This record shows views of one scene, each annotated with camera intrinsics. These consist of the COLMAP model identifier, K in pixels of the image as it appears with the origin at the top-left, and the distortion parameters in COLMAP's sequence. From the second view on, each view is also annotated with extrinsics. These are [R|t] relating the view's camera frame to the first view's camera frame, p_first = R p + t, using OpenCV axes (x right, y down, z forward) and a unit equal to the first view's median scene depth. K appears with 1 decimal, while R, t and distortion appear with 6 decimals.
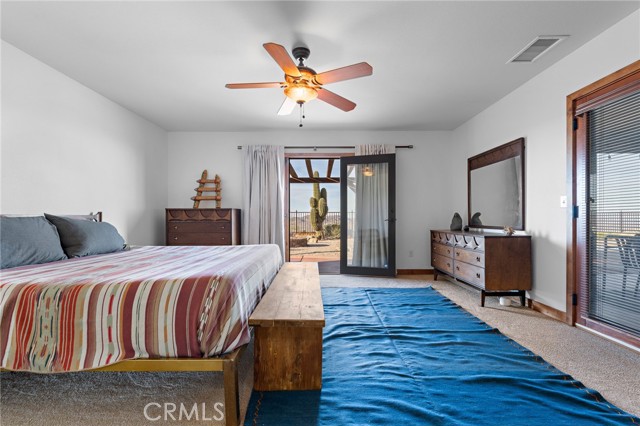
lens RADIAL K [[286.0, 0, 316.1], [0, 286.0, 218.4], [0, 0, 1]] dist [0.004387, -0.000550]
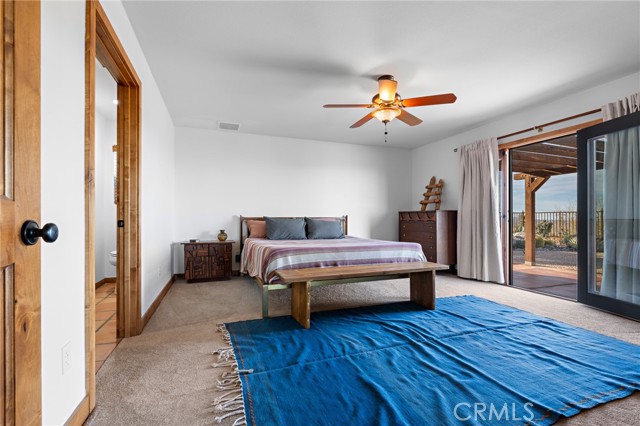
lens RADIAL K [[286.0, 0, 316.1], [0, 286.0, 218.4], [0, 0, 1]] dist [0.004387, -0.000550]
pose [[0.344720, 0.001956, -0.938704, 0.762373], [-0.002510, 0.999996, 0.001162, -0.005433], [0.938702, 0.001955, 0.344724, 0.260163]]
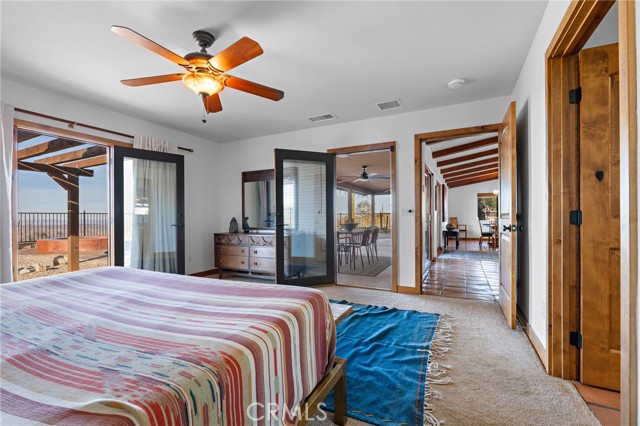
lens RADIAL K [[286.0, 0, 316.1], [0, 286.0, 218.4], [0, 0, 1]] dist [0.004387, -0.000550]
pose [[0.446219, -0.010543, 0.894862, -0.542381], [0.005261, 0.999944, 0.009157, -0.031437], [-0.894909, 0.000622, 0.446249, 0.247372]]
